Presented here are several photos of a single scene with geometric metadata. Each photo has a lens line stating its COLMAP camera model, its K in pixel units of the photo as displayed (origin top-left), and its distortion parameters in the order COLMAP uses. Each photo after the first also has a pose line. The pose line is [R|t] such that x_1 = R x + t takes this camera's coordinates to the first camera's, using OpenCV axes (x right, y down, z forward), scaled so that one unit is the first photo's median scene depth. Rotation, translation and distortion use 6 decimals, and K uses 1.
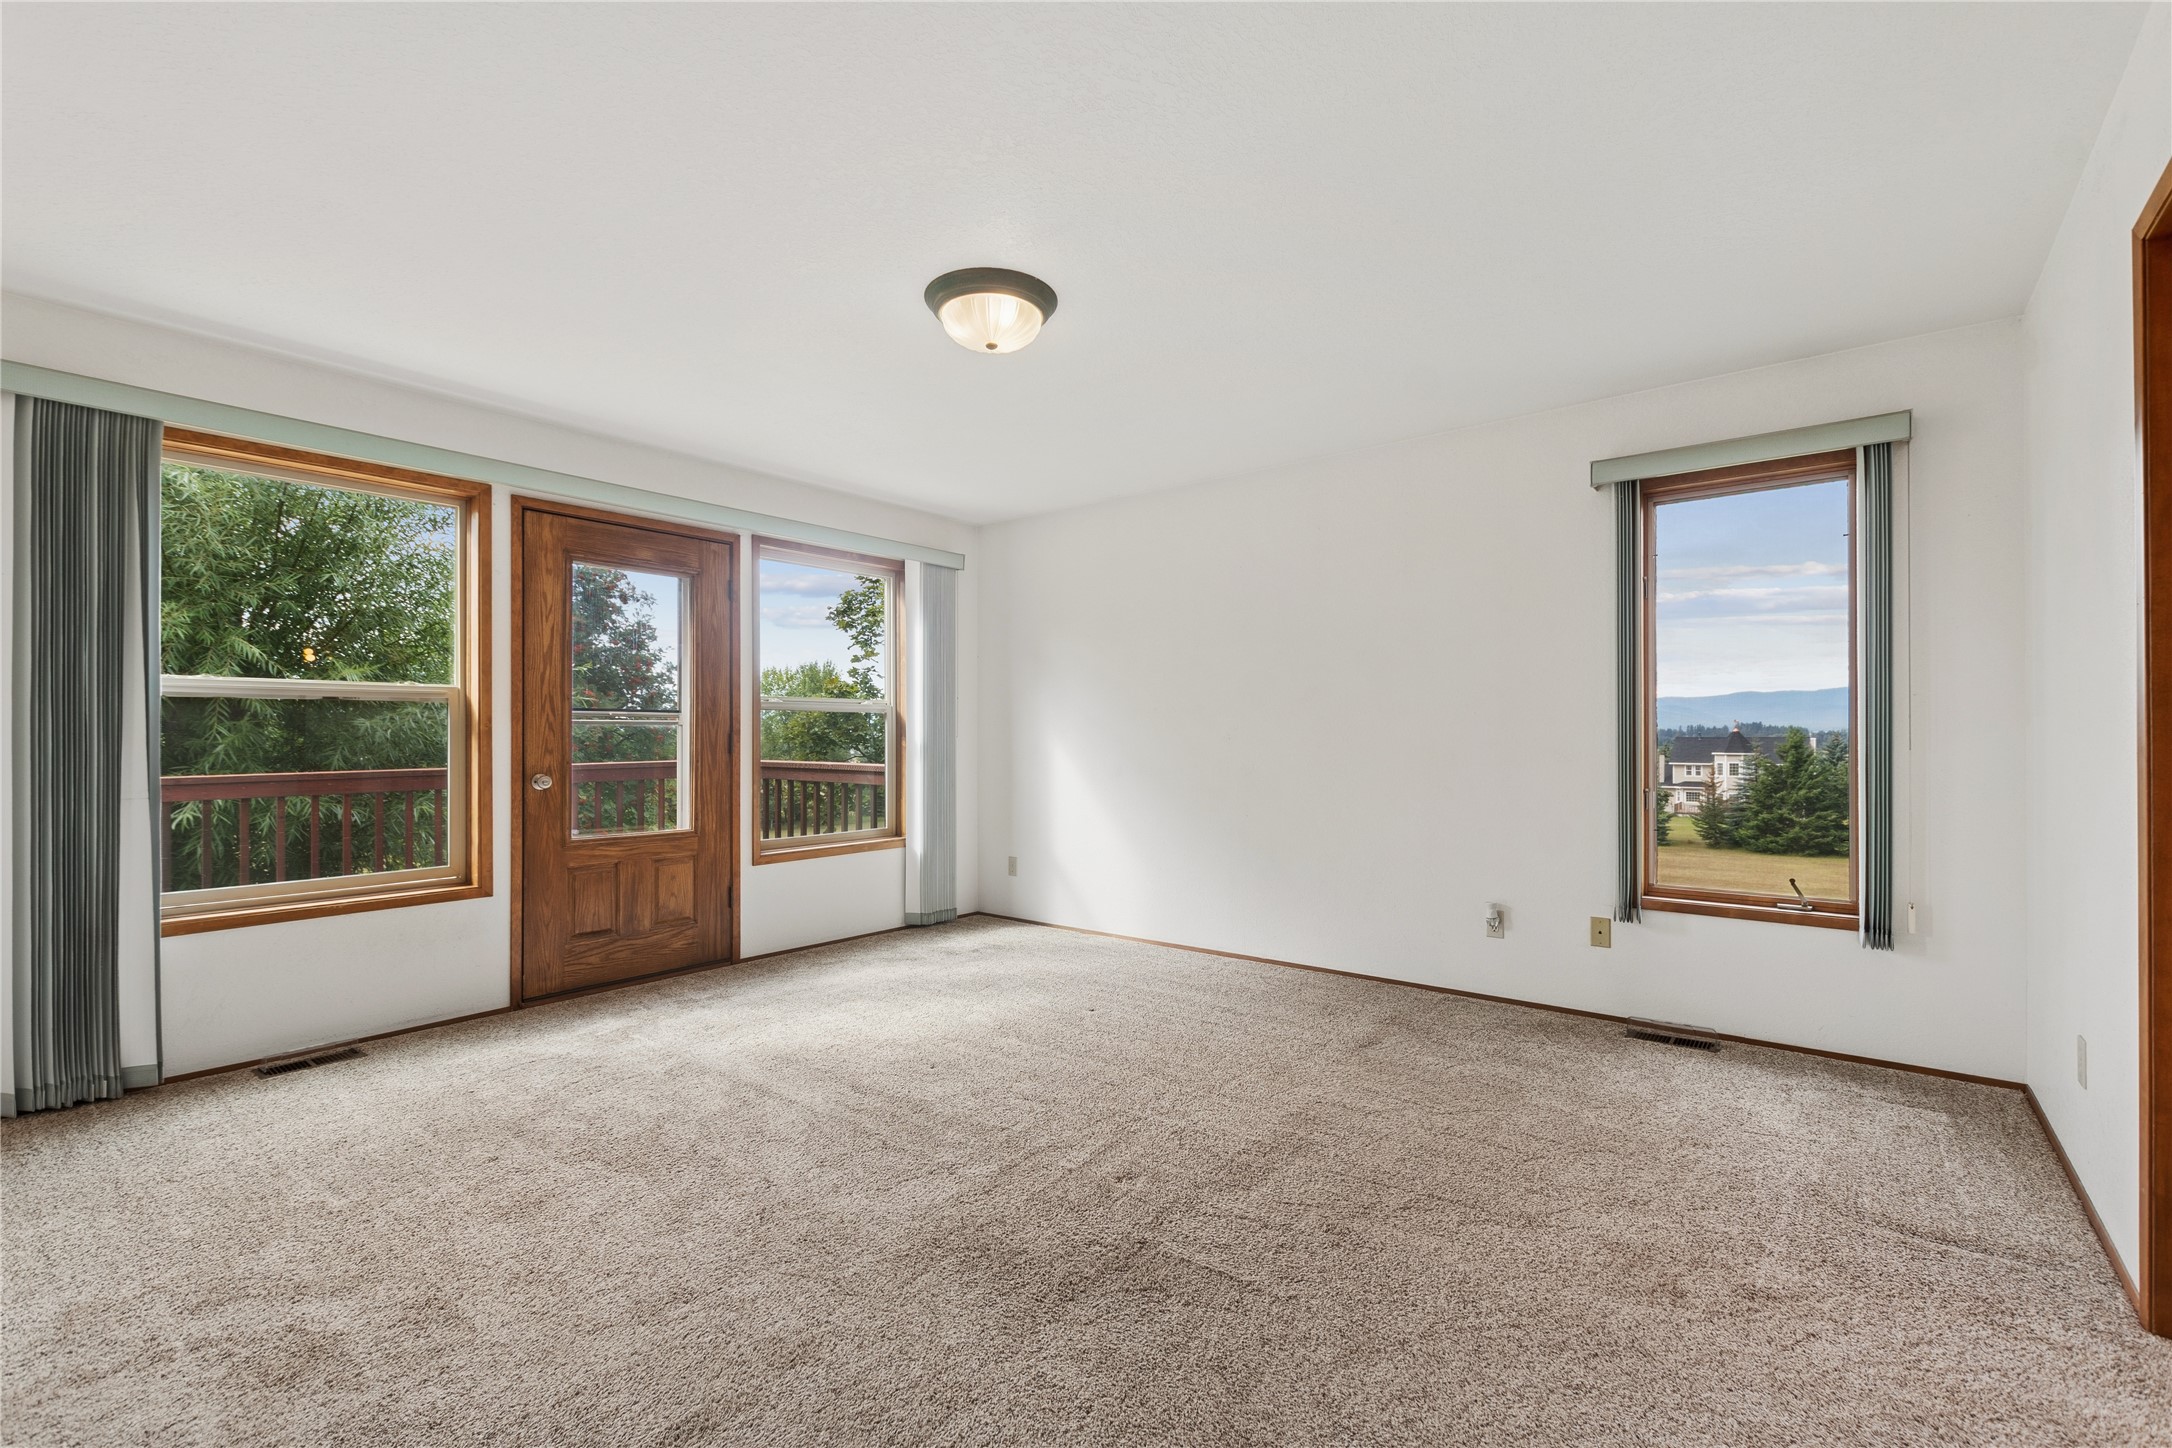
lens RADIAL K [[936.1, 0, 1091.8], [0, 936.1, 732.2], [0, 0, 1]] dist [0.002920, -0.003503]
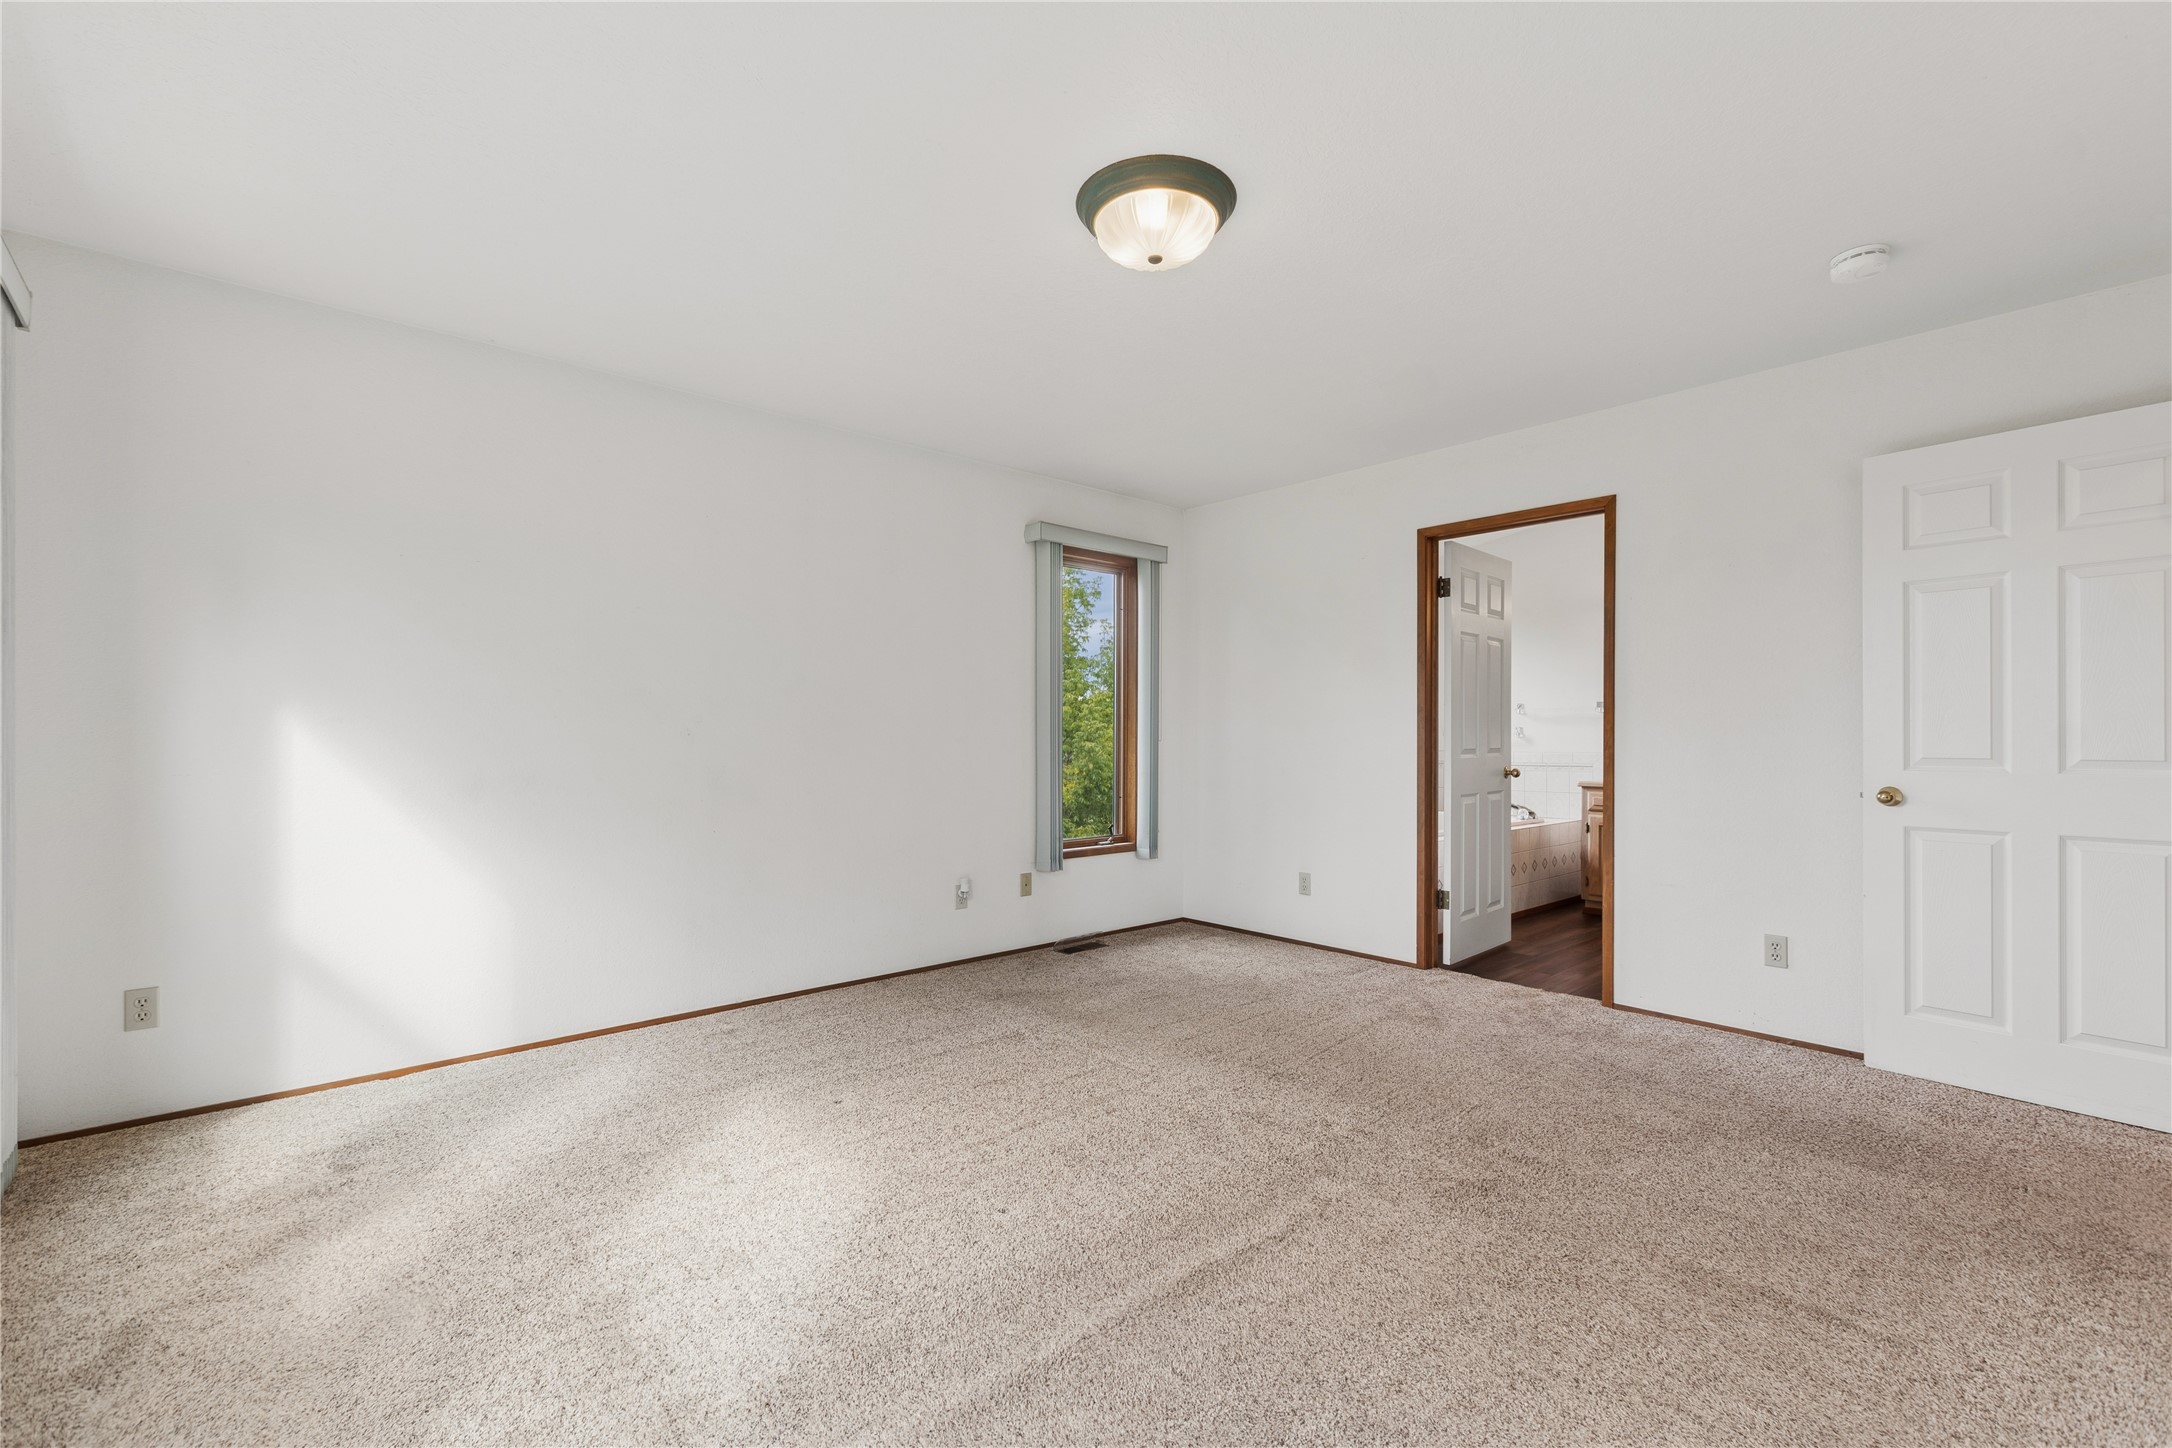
lens RADIAL K [[936.1, 0, 1090.9], [0, 936.1, 727.5], [0, 0, 1]] dist [0.002920, -0.003503]
pose [[0.166992, 0.003096, 0.985953, -0.727408], [-0.008594, 0.999962, -0.001684, -0.001378], [-0.985921, -0.008192, 0.167012, 0.706769]]
